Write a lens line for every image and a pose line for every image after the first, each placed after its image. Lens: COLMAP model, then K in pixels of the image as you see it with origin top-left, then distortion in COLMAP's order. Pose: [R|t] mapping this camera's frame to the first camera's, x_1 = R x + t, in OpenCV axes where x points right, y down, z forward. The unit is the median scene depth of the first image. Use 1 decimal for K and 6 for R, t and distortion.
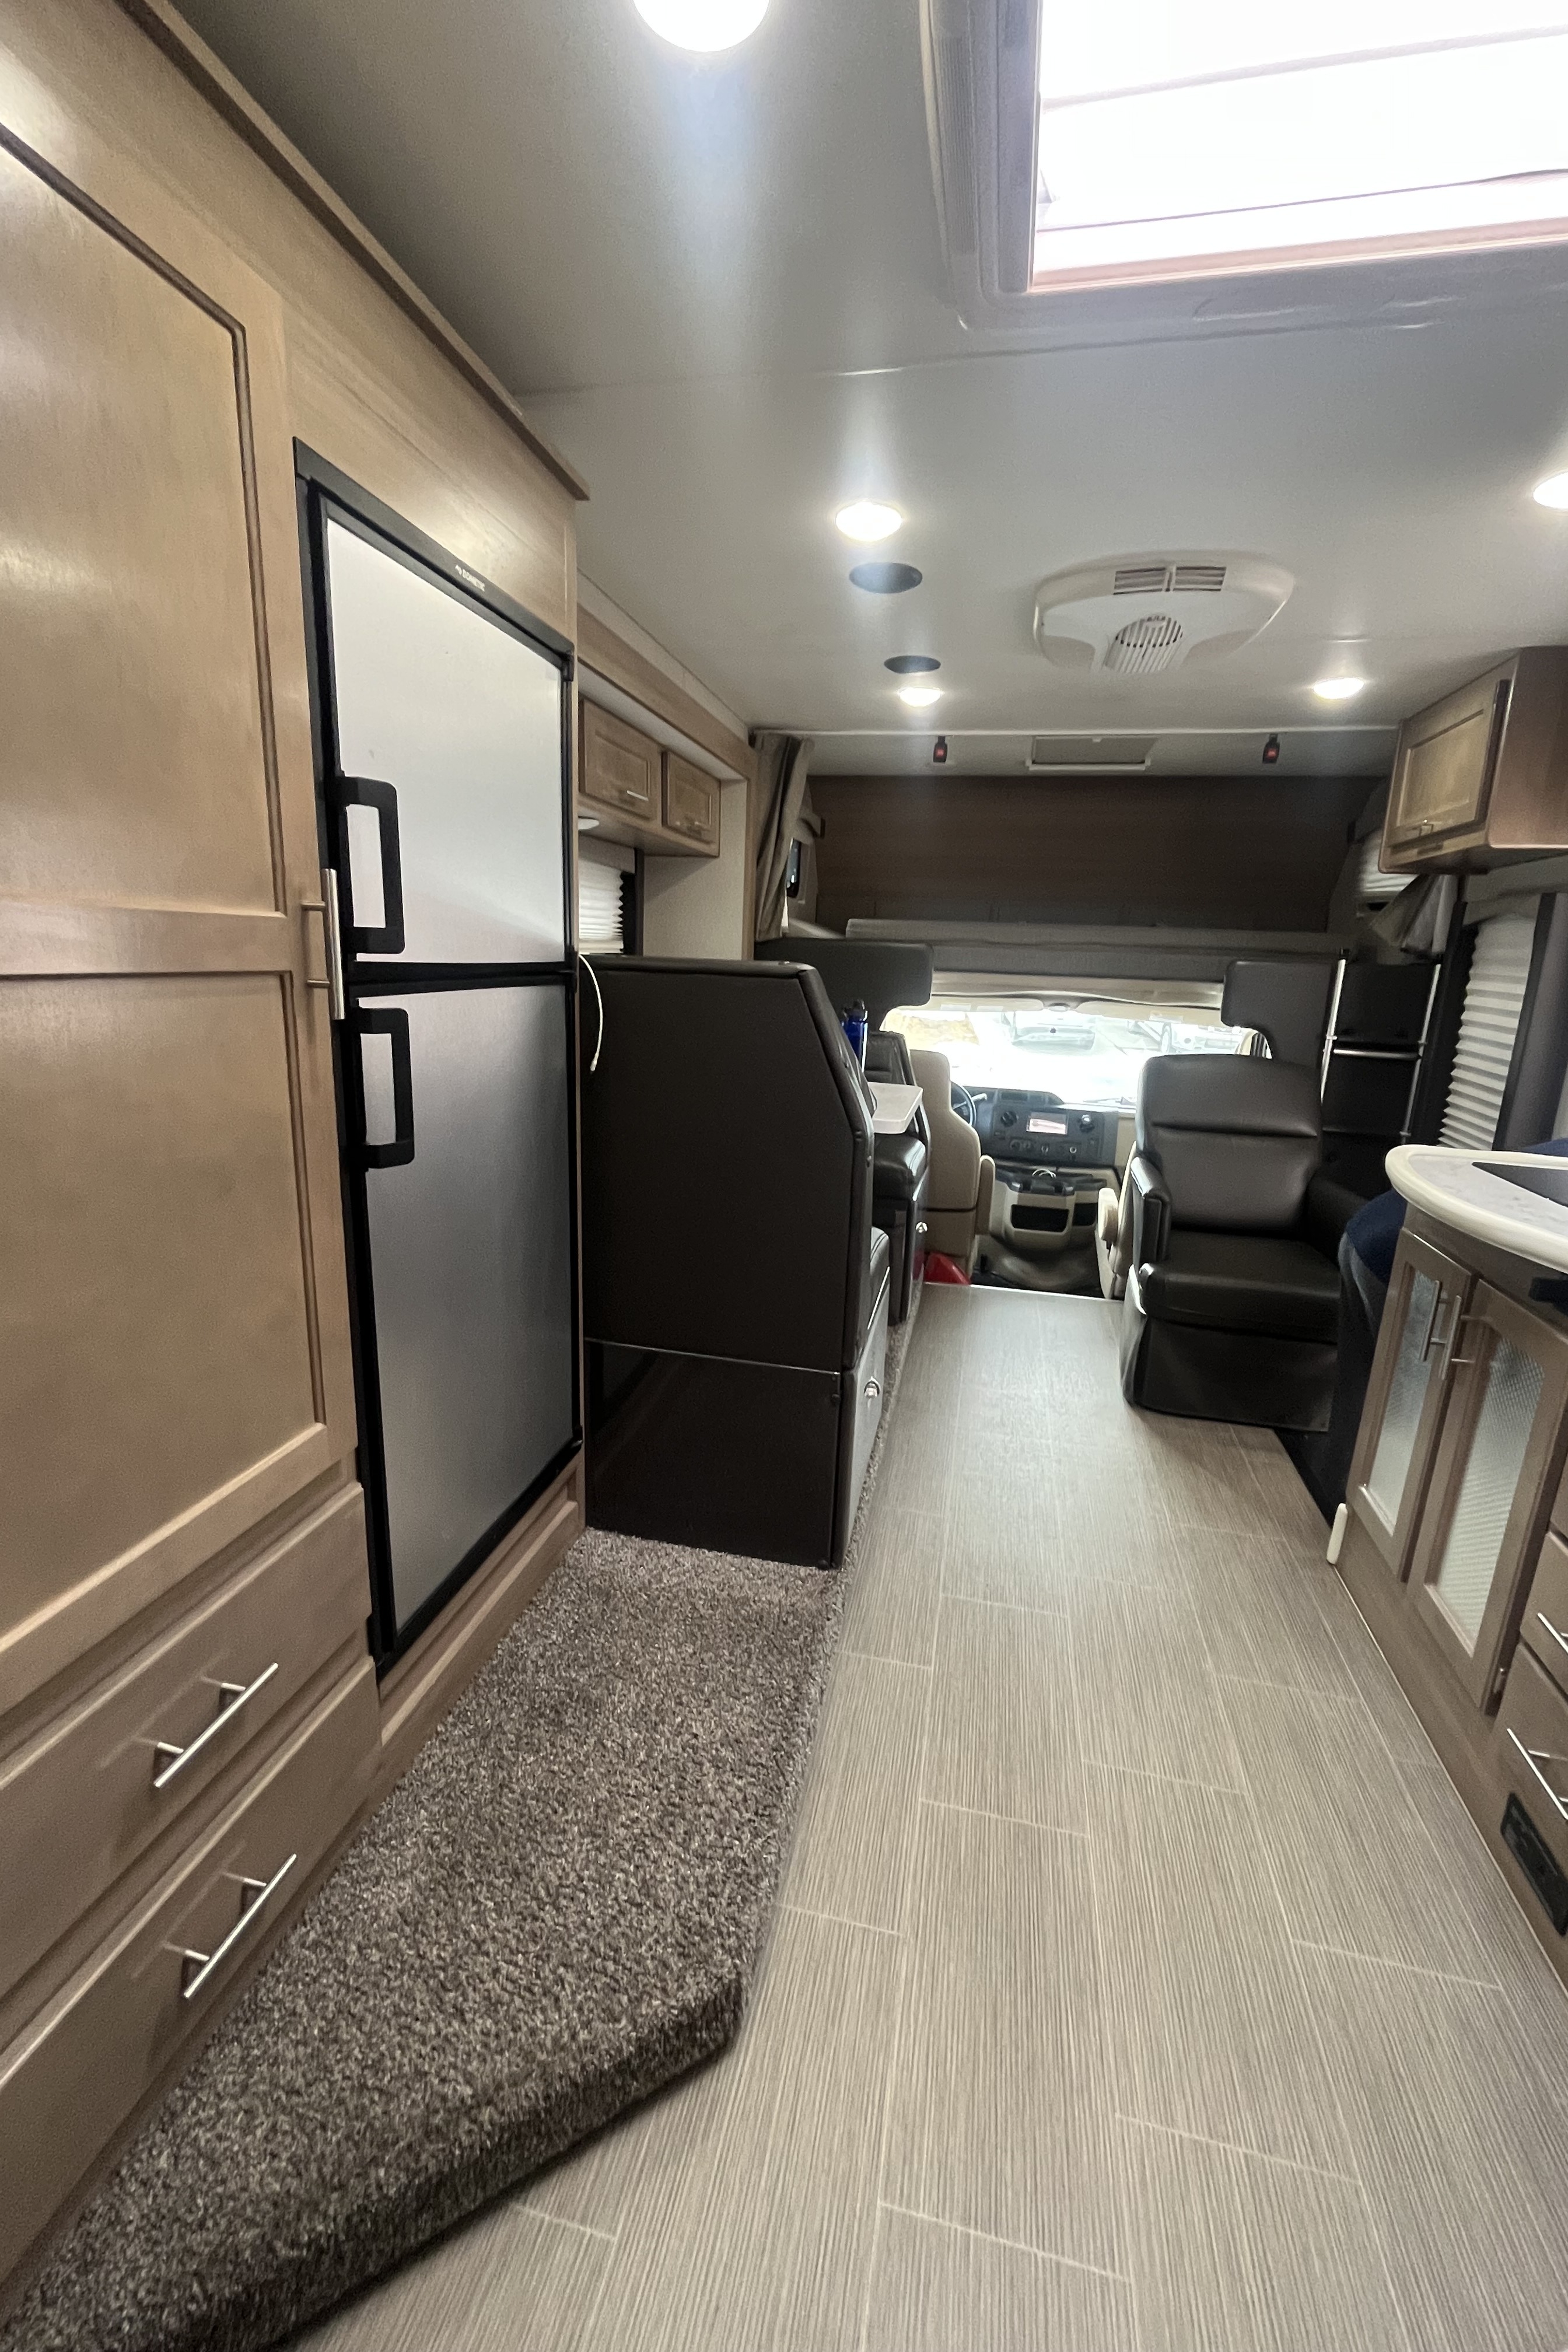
lens RADIAL K [[963.4, 0, 781.7], [0, 963.4, 1172.9], [0, 0, 1]] dist [-0.000883, -0.000044]
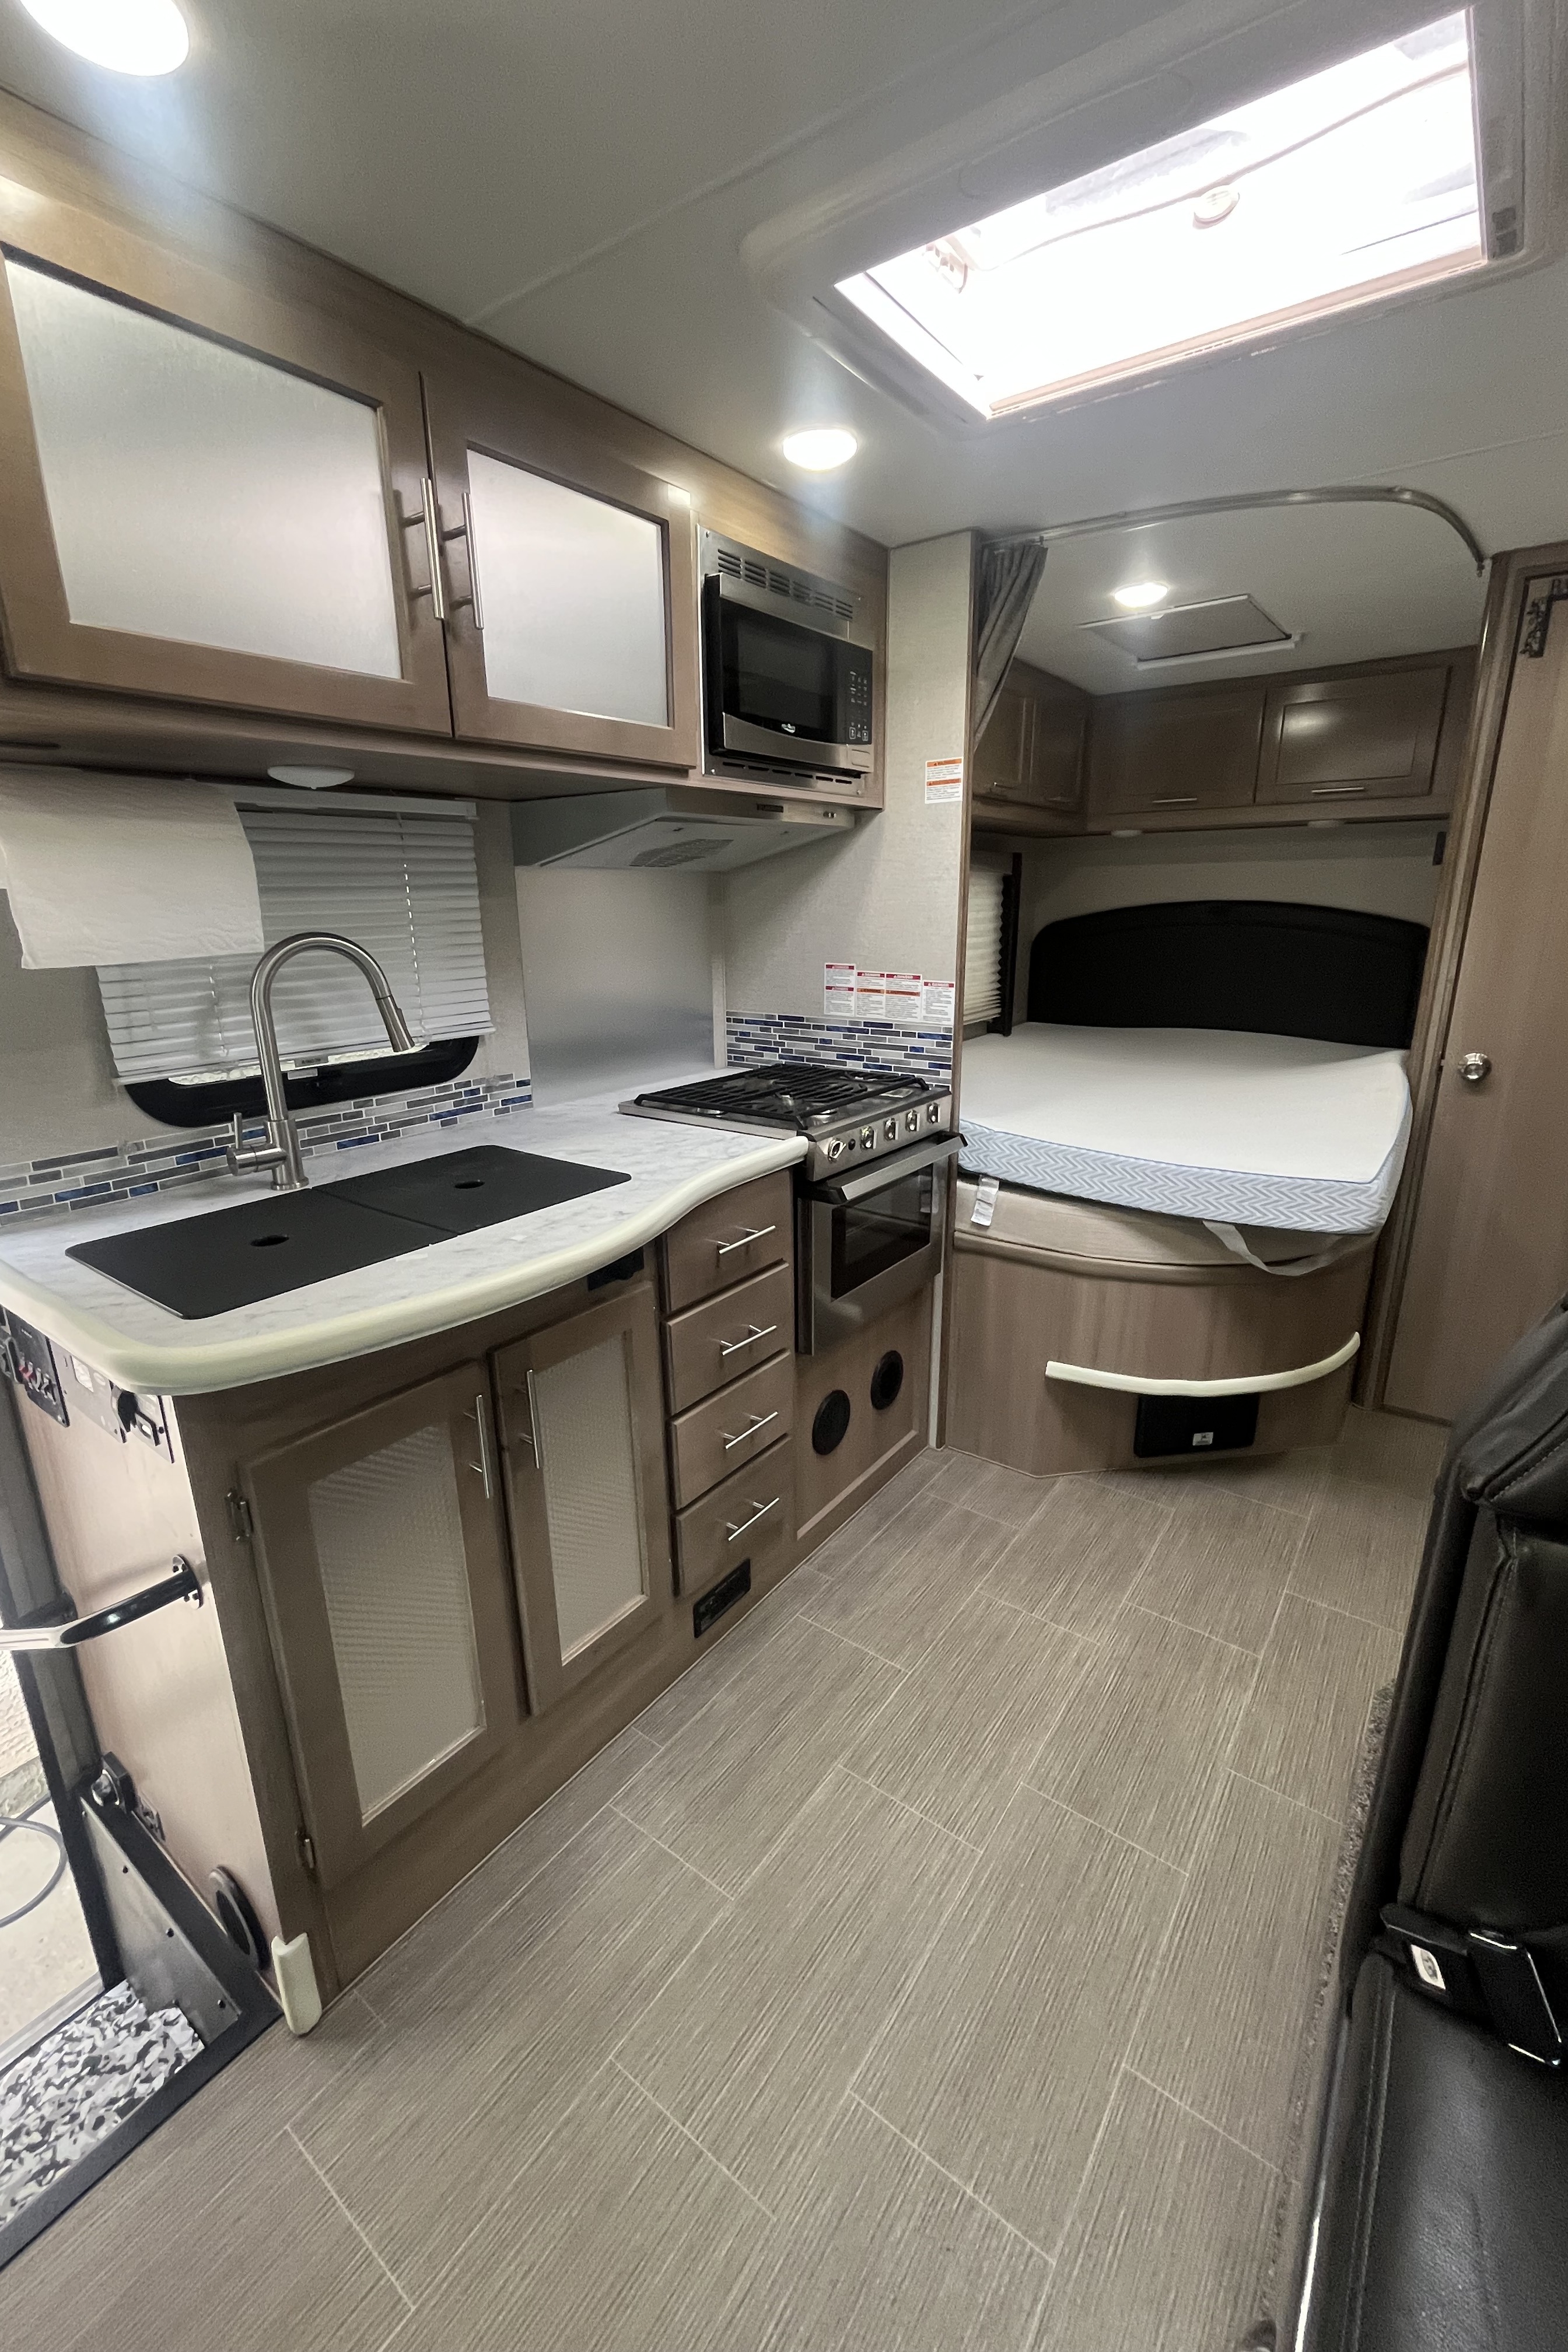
lens RADIAL K [[959.8, 0, 784.0], [0, 959.8, 1171.5], [0, 0, 1]] dist [-0.001968, -0.000287]
pose [[-0.915251, -0.138617, 0.378287, 0.124515], [0.066602, 0.873971, 0.481393, -0.211009], [-0.397341, 0.465790, -0.790670, 0.802755]]
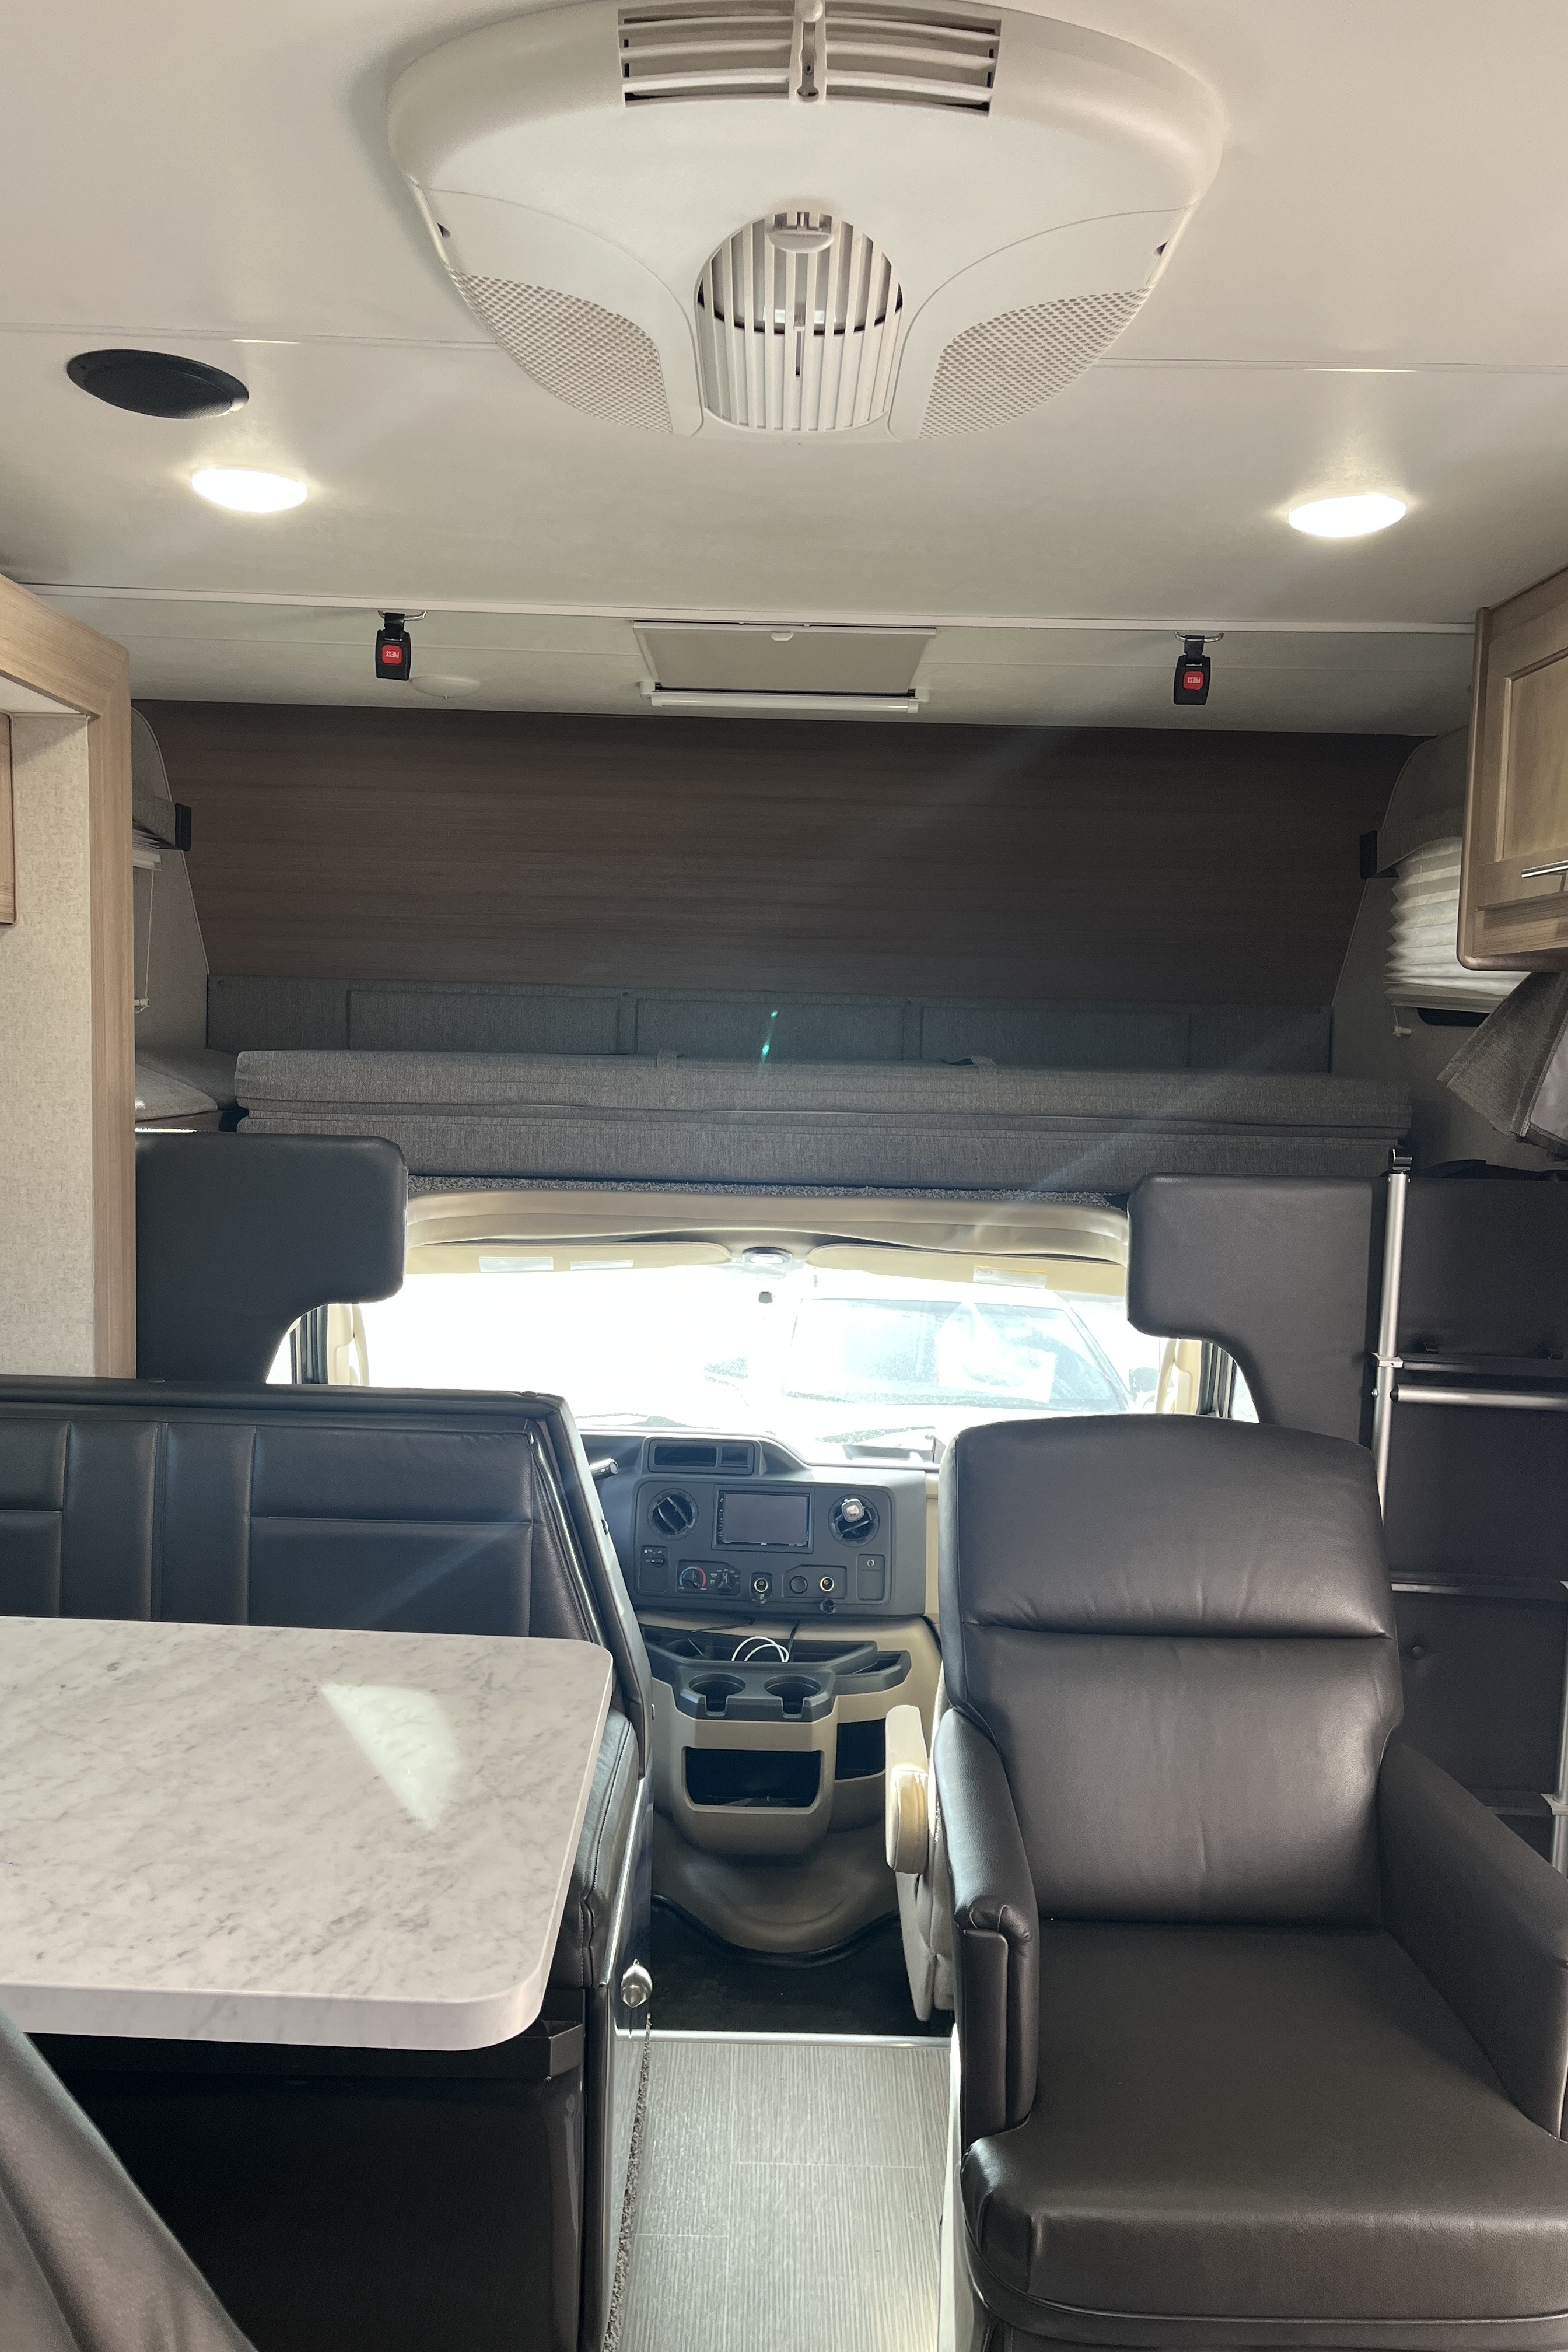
lens RADIAL K [[1780.5, 0, 772.8], [0, 1780.5, 1200.9], [0, 0, 1]] dist [0.043583, -0.052323]
pose [[0.975730, -0.031676, 0.216672, 0.176549], [0.057632, 0.991745, -0.114544, -0.151814], [-0.211255, 0.124251, 0.969501, 0.356287]]
